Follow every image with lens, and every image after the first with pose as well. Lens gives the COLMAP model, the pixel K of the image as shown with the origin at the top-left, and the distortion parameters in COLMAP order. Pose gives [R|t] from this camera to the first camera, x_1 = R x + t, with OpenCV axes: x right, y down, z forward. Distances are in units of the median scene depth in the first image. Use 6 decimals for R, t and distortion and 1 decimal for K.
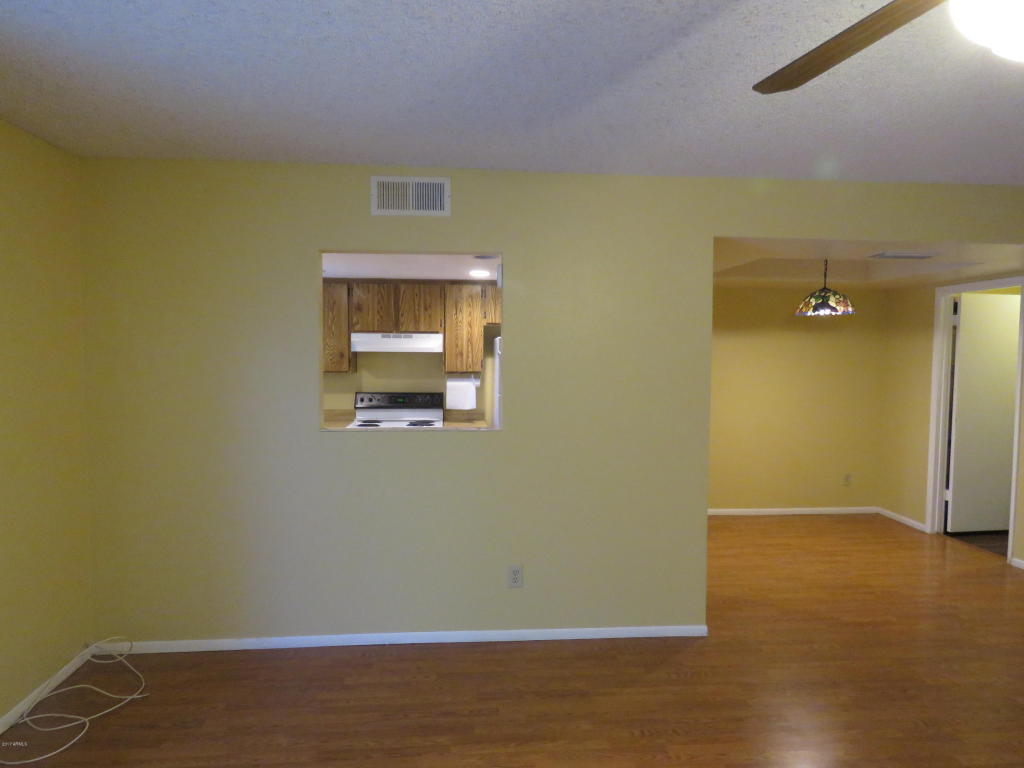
lens RADIAL K [[652.3, 0, 512.0], [0, 652.3, 384.0], [0, 0, 1]] dist [-0.009803, 0.004227]
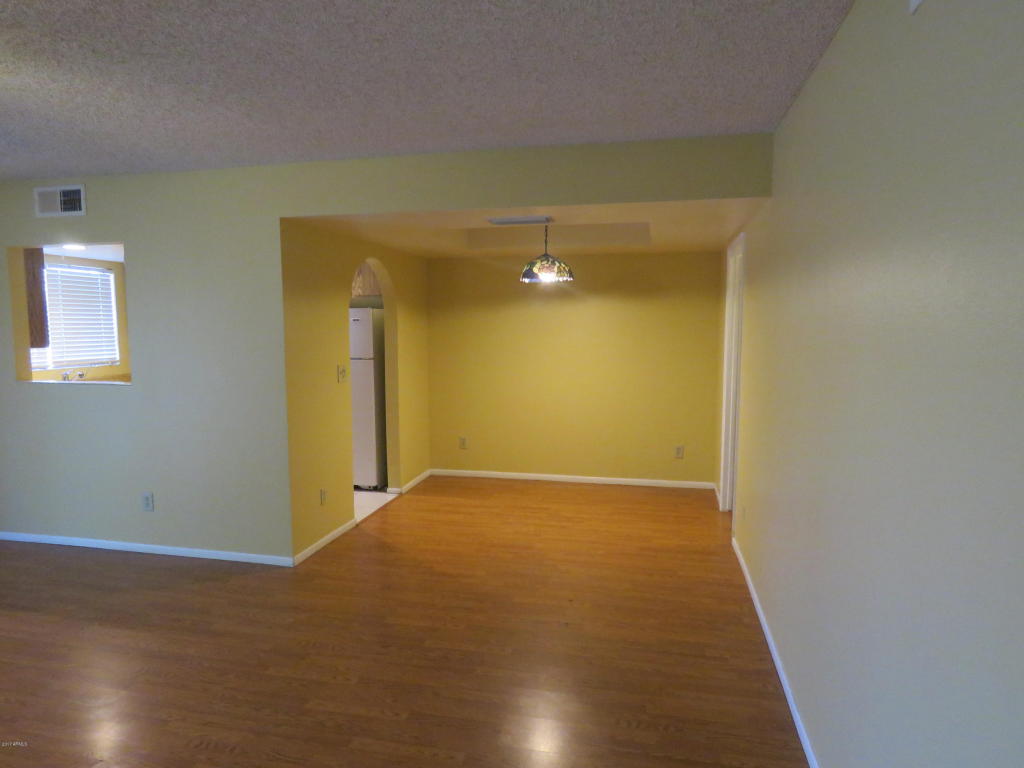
lens RADIAL K [[652.3, 0, 512.0], [0, 652.3, 384.0], [0, 0, 1]] dist [-0.009803, 0.004227]
pose [[0.954344, 0.018991, -0.298104, 0.654672], [-0.005647, 0.998946, 0.045561, 0.005035], [0.298655, -0.041797, 0.953445, 0.017635]]
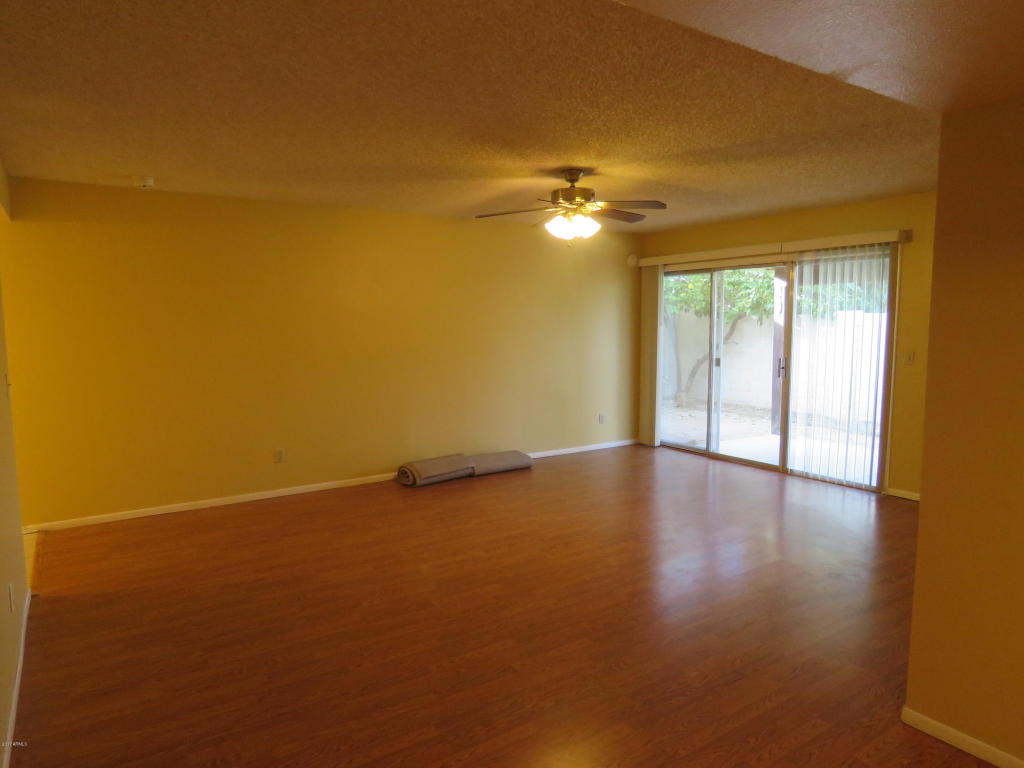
lens RADIAL K [[652.3, 0, 512.0], [0, 652.3, 384.0], [0, 0, 1]] dist [-0.009803, 0.004227]
pose [[-0.871699, 0.047368, -0.487747, 0.628224], [-0.020864, 0.990827, 0.133514, -0.024782], [0.489597, 0.126561, -0.862715, 0.866954]]
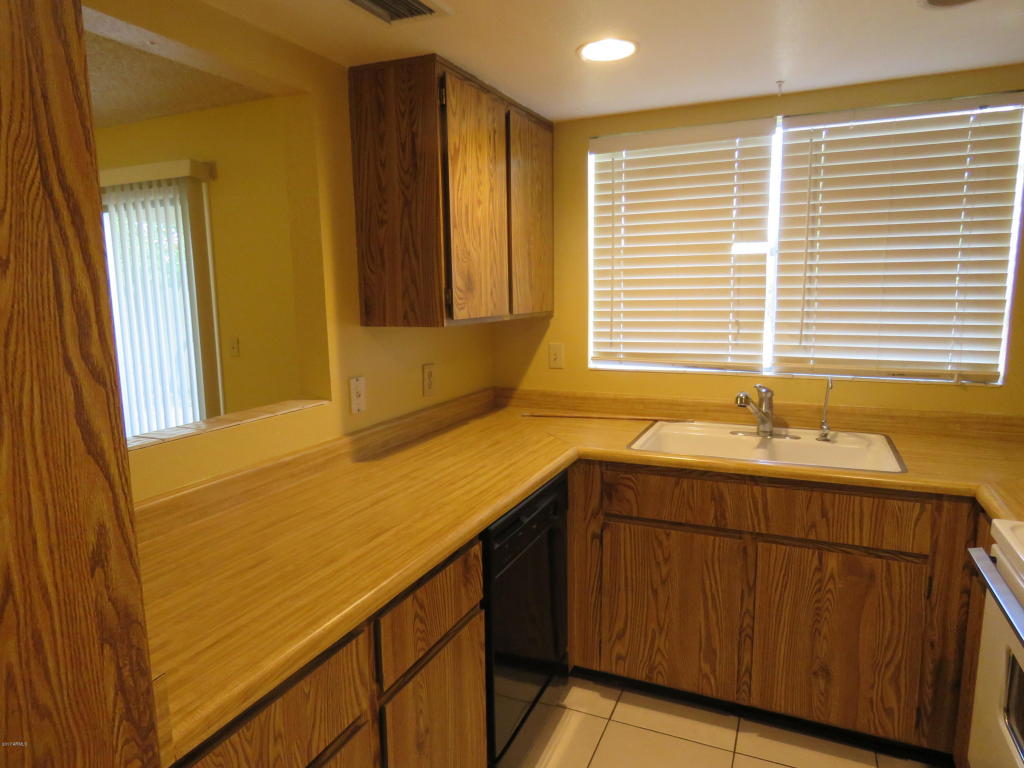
lens RADIAL K [[652.3, 0, 512.0], [0, 652.3, 384.0], [0, 0, 1]] dist [-0.009803, 0.004227]
pose [[-0.489037, 0.133874, -0.861928, 0.082402], [-0.029289, 0.985074, 0.169619, -0.033525], [0.871771, 0.108194, -0.477817, 0.898237]]
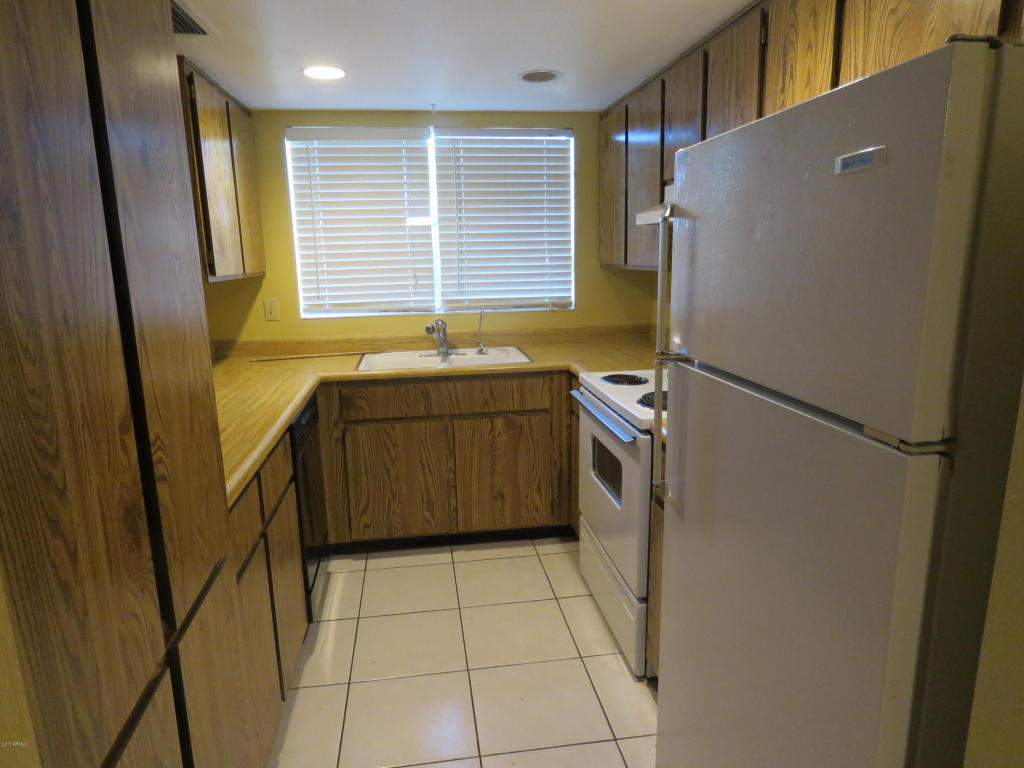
lens RADIAL K [[646.9, 0, 512.0], [0, 646.9, 384.0], [0, 0, 1]] dist [-0.011460, 0.001739]
pose [[0.058982, 0.198862, -0.978251, 0.242543], [-0.027127, 0.979914, 0.197565, -0.026503], [0.997890, 0.014884, 0.063192, 0.866920]]
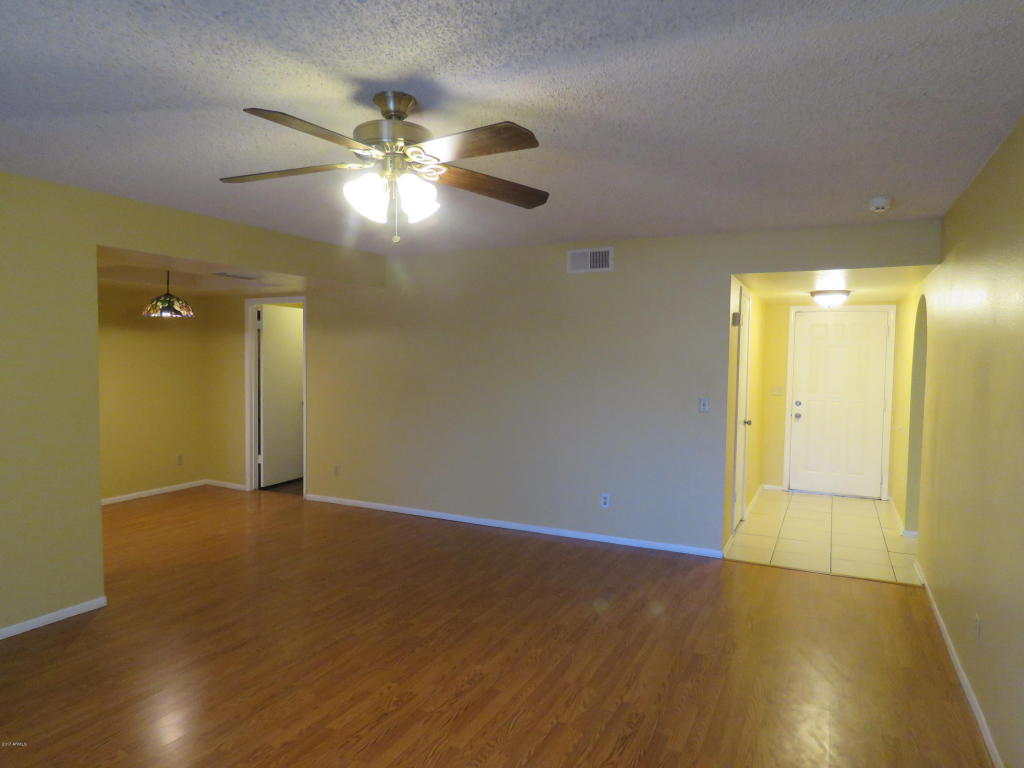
lens RADIAL K [[653.2, 0, 512.0], [0, 653.2, 384.0], [0, 0, 1]] dist [-0.024063, 0.000433]
pose [[0.518824, -0.039935, 0.853948, -0.173109], [0.032936, 0.999100, 0.026713, 0.002405], [-0.854247, 0.014266, 0.519672, -0.109017]]
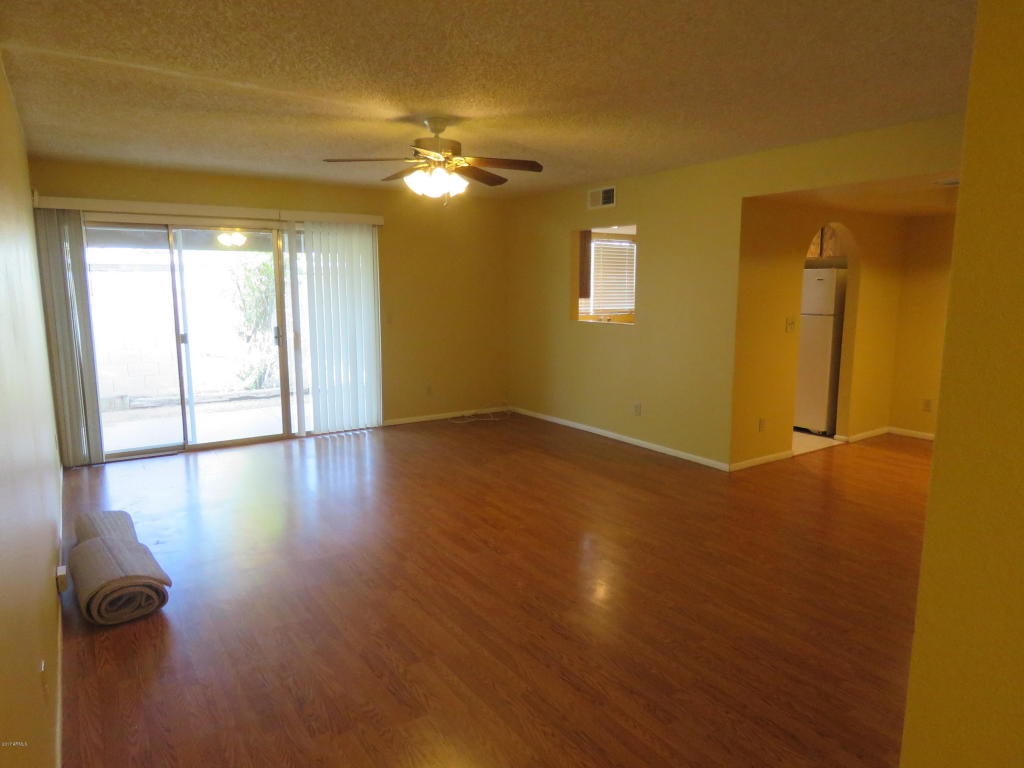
lens RADIAL K [[652.3, 0, 512.0], [0, 652.3, 384.0], [0, 0, 1]] dist [-0.009803, 0.004227]
pose [[0.490201, 0.124628, -0.862654, 0.854910], [-0.039418, 0.991882, 0.120898, 0.017719], [0.870718, -0.025260, 0.491134, -0.103041]]
